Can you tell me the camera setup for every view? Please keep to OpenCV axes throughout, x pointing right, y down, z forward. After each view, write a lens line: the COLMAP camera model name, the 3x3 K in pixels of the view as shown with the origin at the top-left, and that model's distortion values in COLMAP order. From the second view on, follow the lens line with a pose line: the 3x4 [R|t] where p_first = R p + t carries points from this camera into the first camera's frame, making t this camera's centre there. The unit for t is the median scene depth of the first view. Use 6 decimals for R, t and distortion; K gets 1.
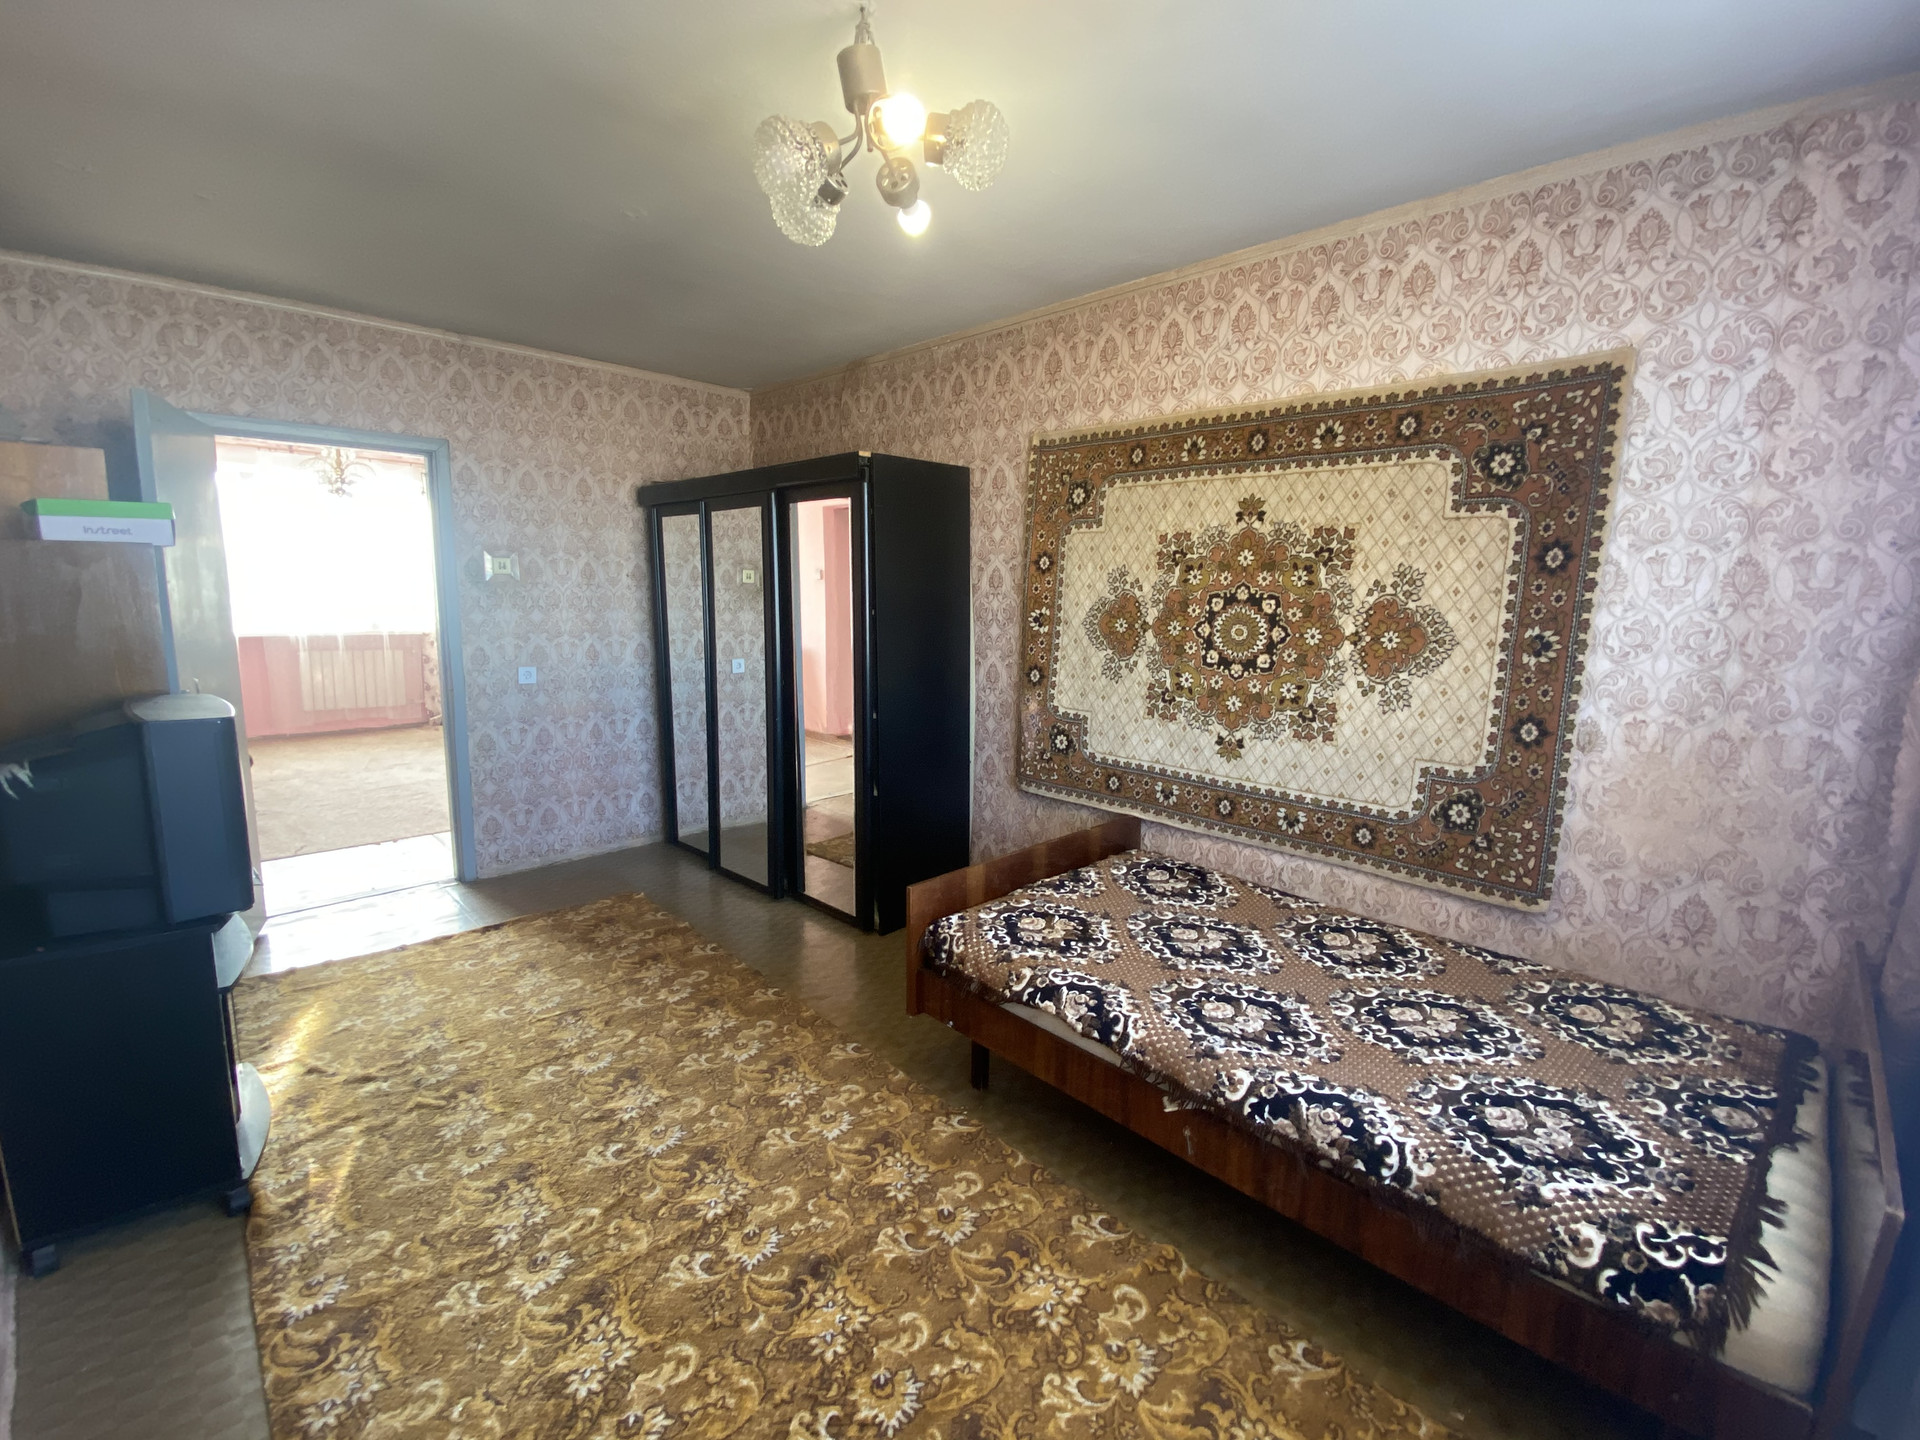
lens RADIAL K [[827.3, 0, 954.9], [0, 827.3, 721.6], [0, 0, 1]] dist [-0.000058, -0.000229]
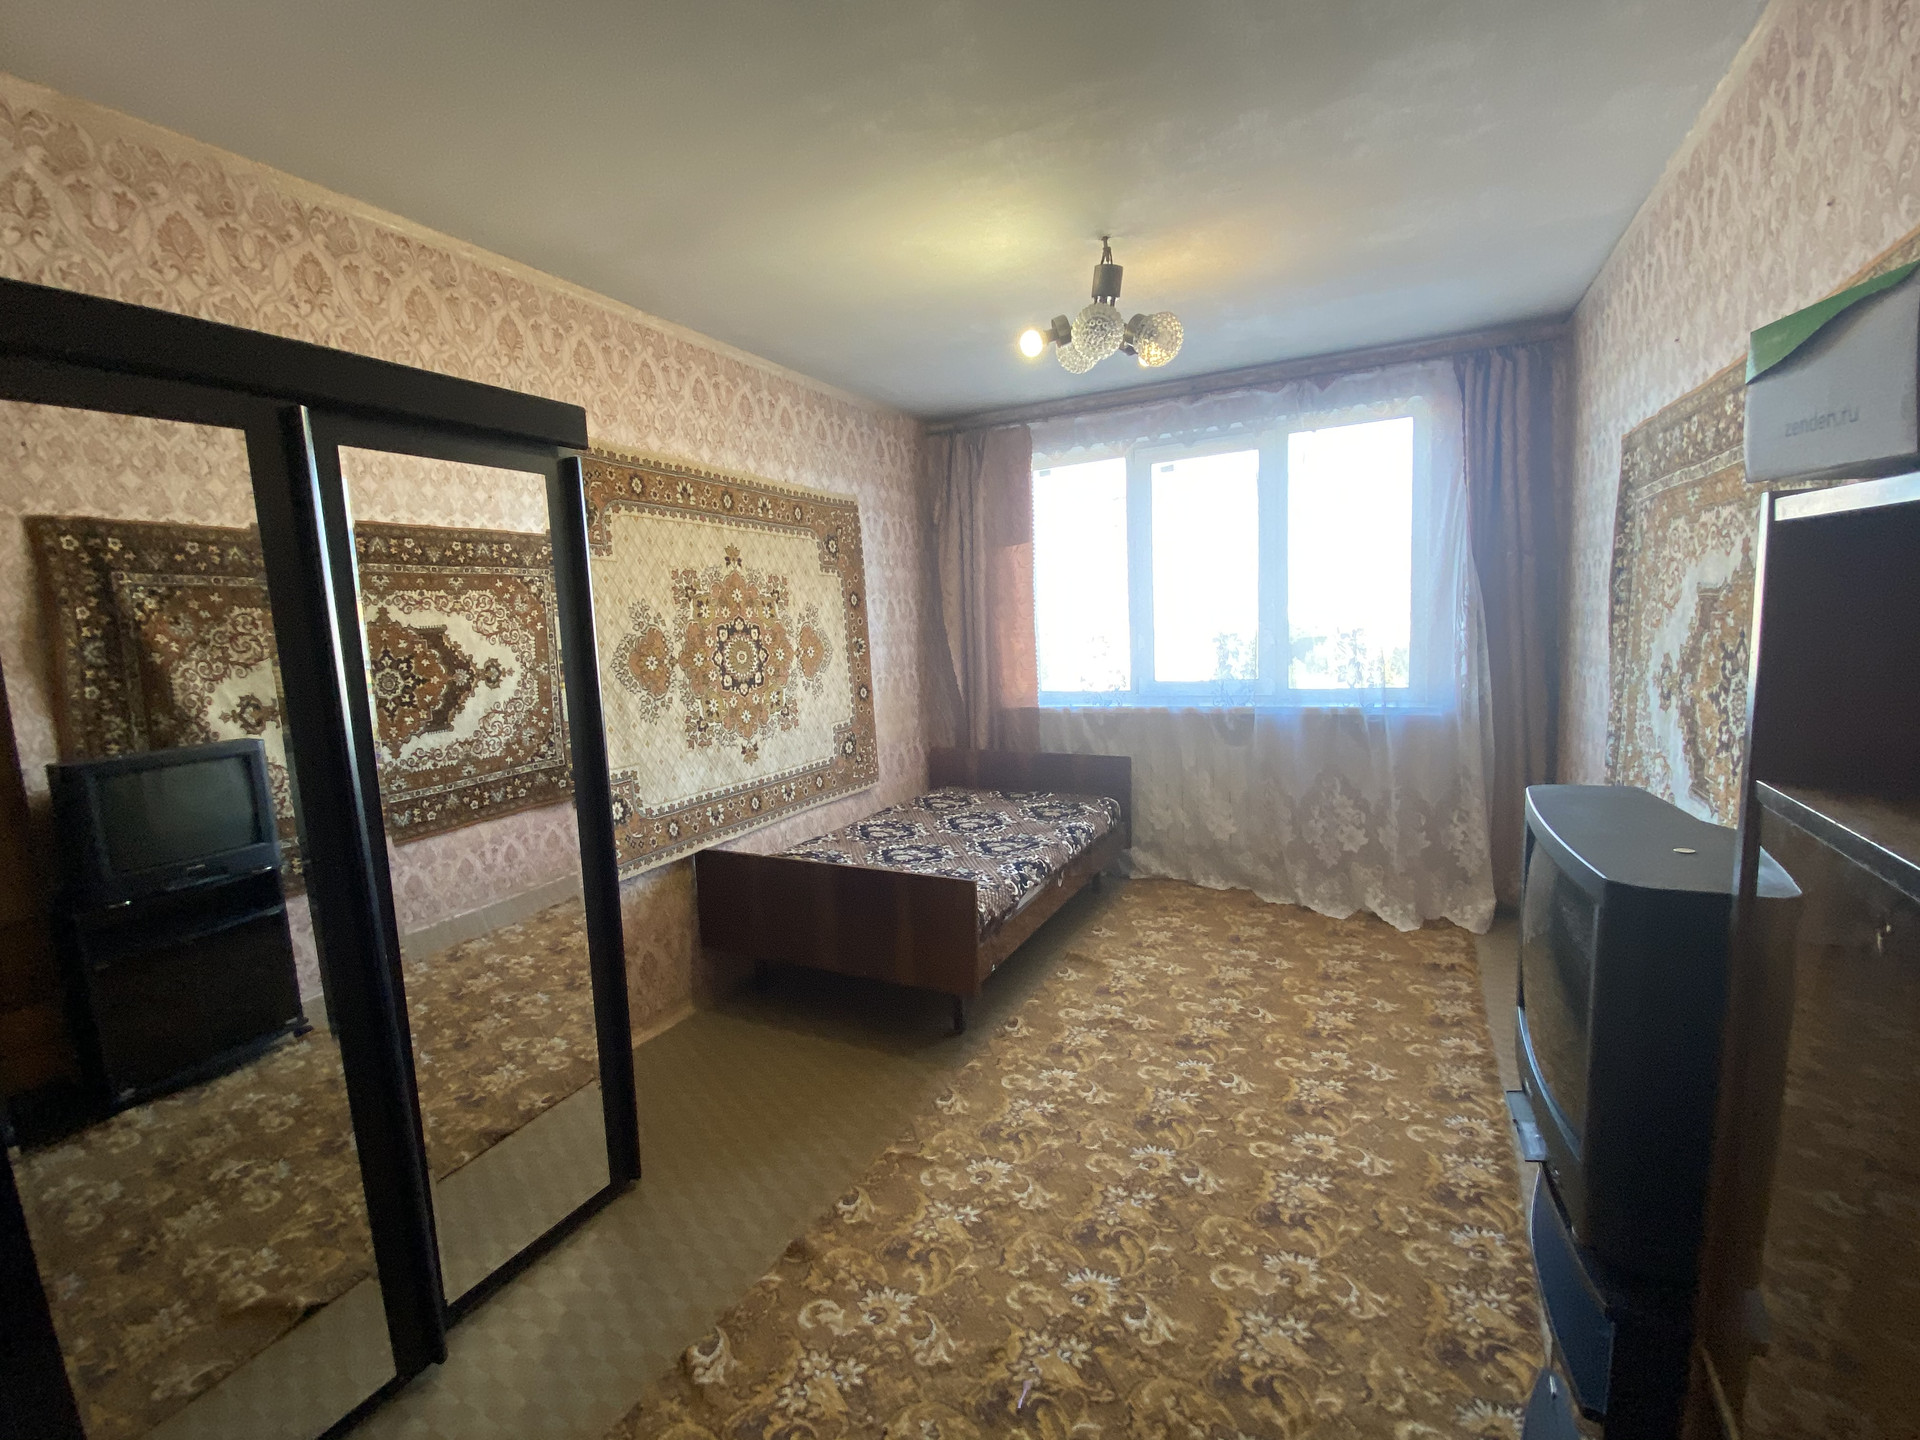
lens RADIAL K [[827.3, 0, 954.9], [0, 827.3, 721.6], [0, 0, 1]] dist [-0.000058, -0.000229]
pose [[-0.334350, -0.115347, 0.935364, -0.887464], [0.180433, 0.966289, 0.183657, -0.180807], [-0.925016, 0.230177, -0.302266, 1.091697]]
